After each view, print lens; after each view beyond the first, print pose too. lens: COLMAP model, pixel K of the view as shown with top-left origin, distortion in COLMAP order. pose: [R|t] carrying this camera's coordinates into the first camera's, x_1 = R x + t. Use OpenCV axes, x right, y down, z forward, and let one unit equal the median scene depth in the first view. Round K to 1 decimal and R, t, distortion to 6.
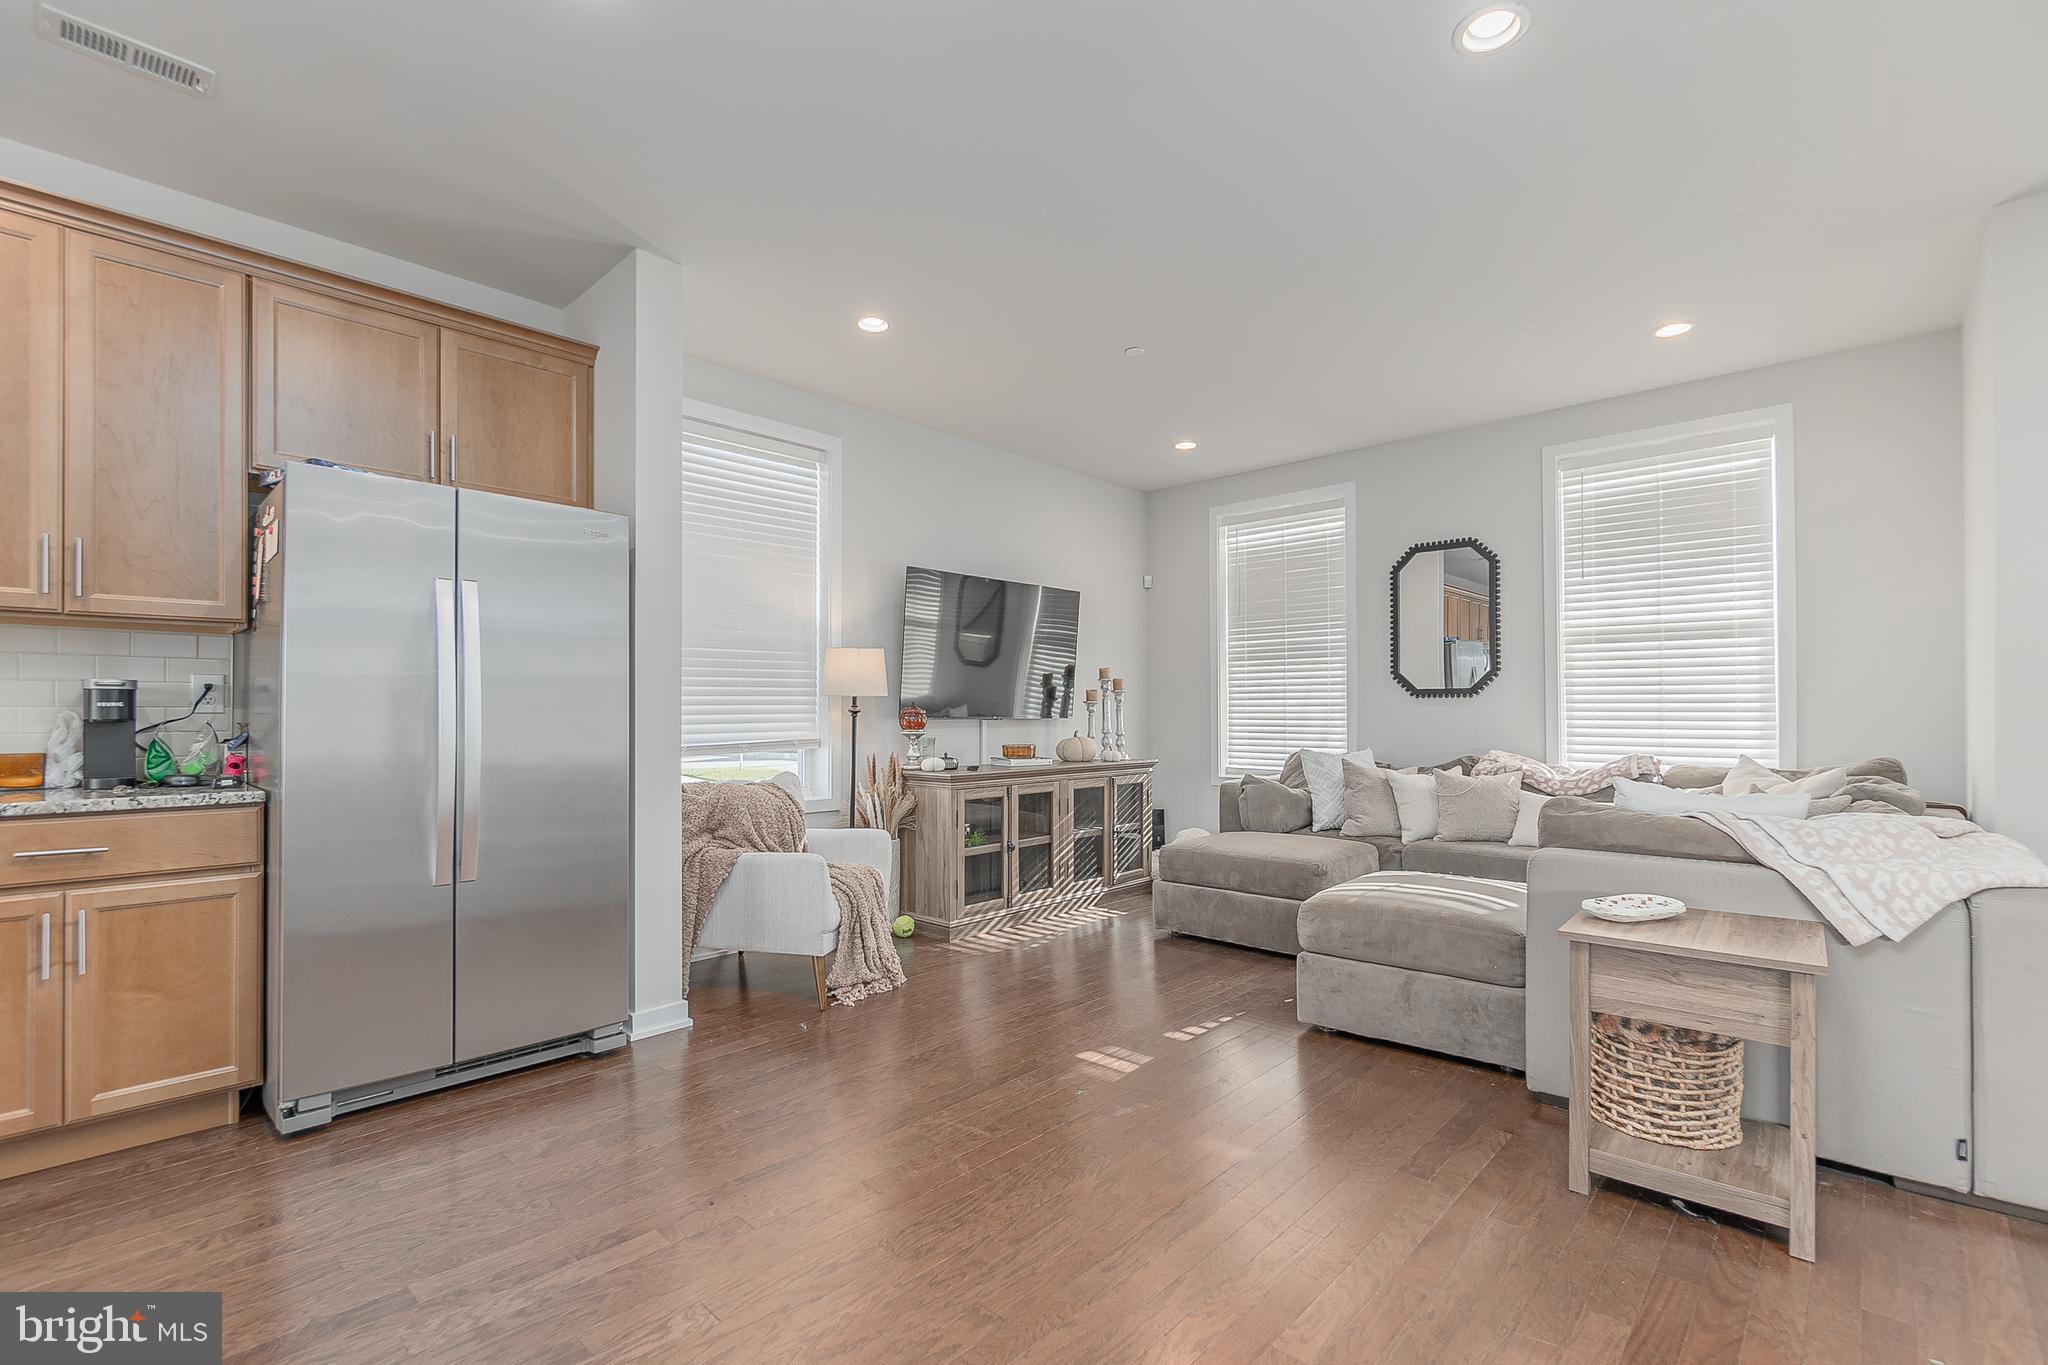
lens RADIAL K [[893.0, 0, 1014.8], [0, 893.0, 713.0], [0, 0, 1]] dist [-0.002939, 0.000468]
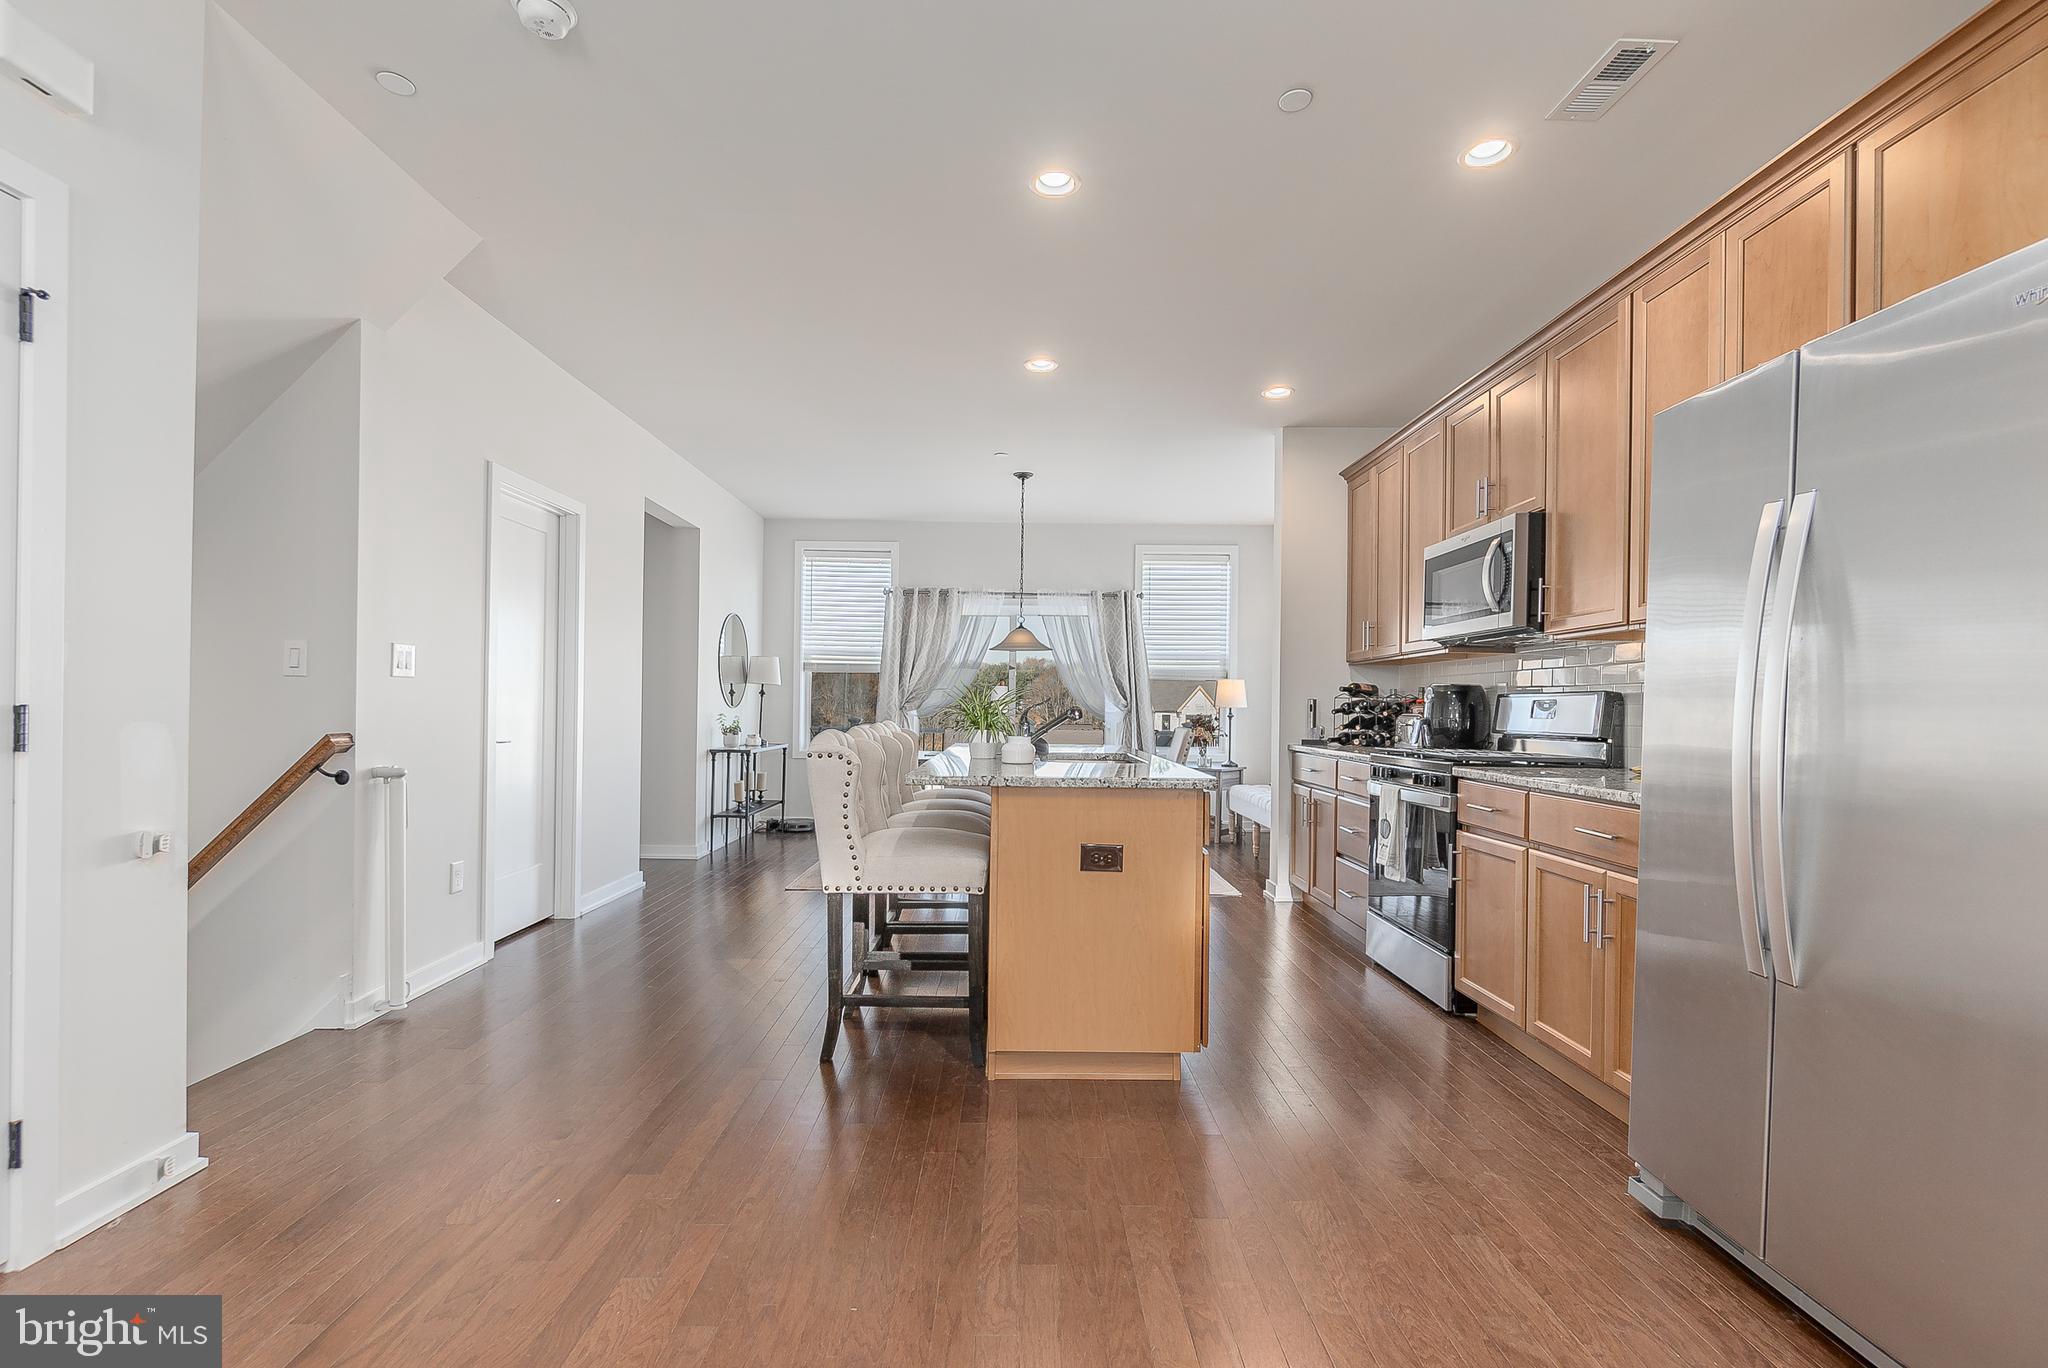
lens RADIAL K [[931.1, 0, 1038.5], [0, 931.1, 706.8], [0, 0, 1]] dist [-0.001119, 0.000414]
pose [[-0.706192, -0.006999, -0.707986, 0.197914], [-0.011092, 0.999938, 0.001179, 0.002195], [0.707933, 0.008685, -0.706226, 1.031404]]
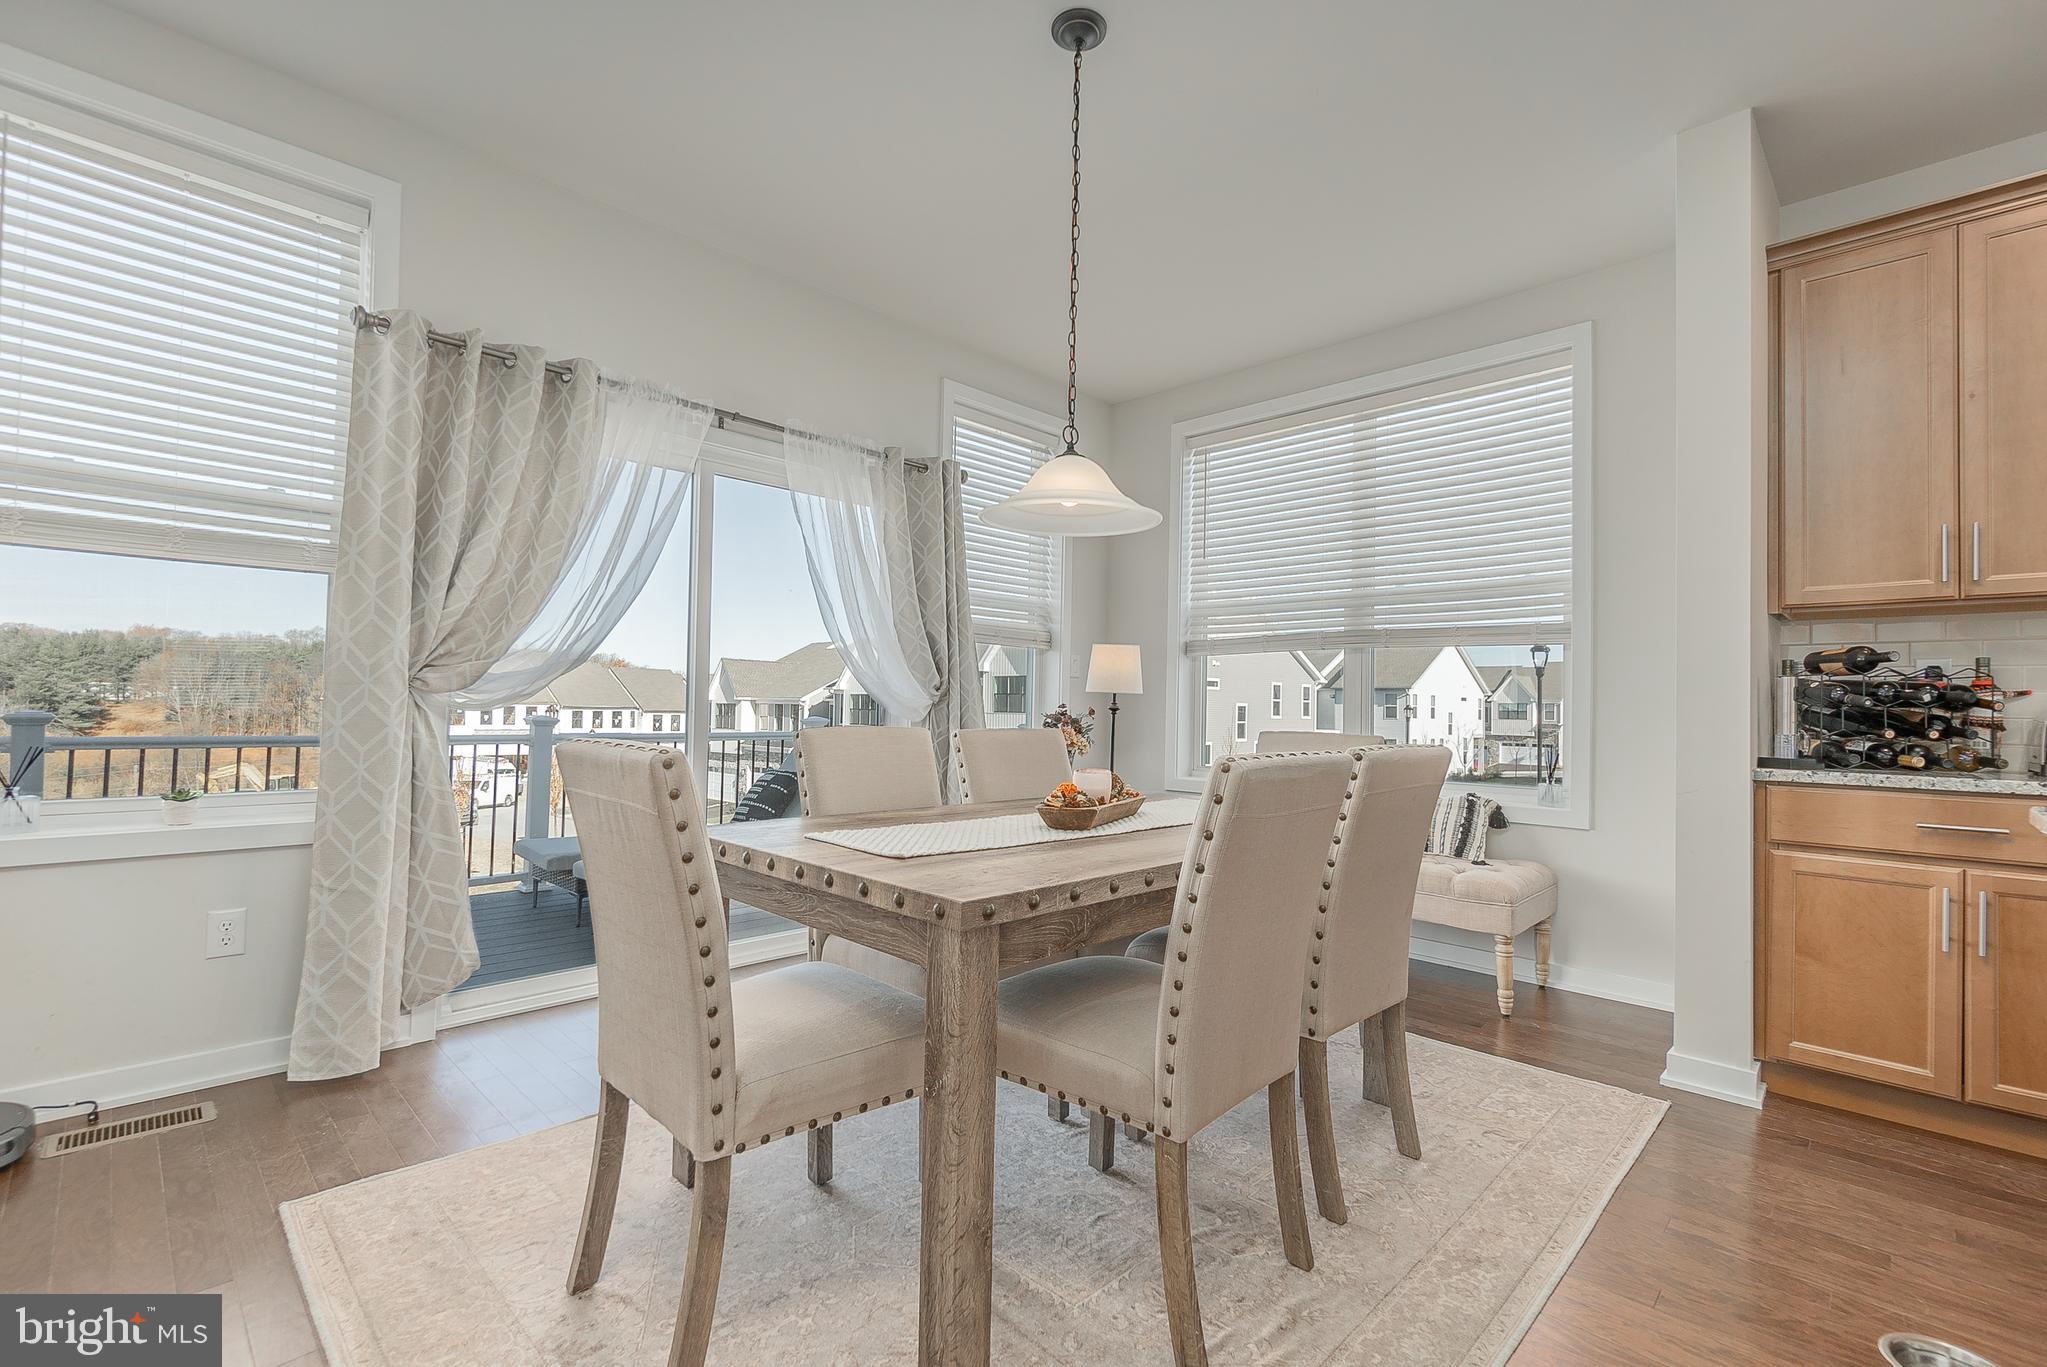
lens RADIAL K [[912.2, 0, 1043.7], [0, 912.2, 695.3], [0, 0, 1]] dist [0.002128, 0.000049]
pose [[-0.018132, -0.023455, -0.999560, -0.598203], [-0.009950, 0.999680, -0.023278, 0.041646], [0.999786, 0.009524, -0.018360, -0.597302]]
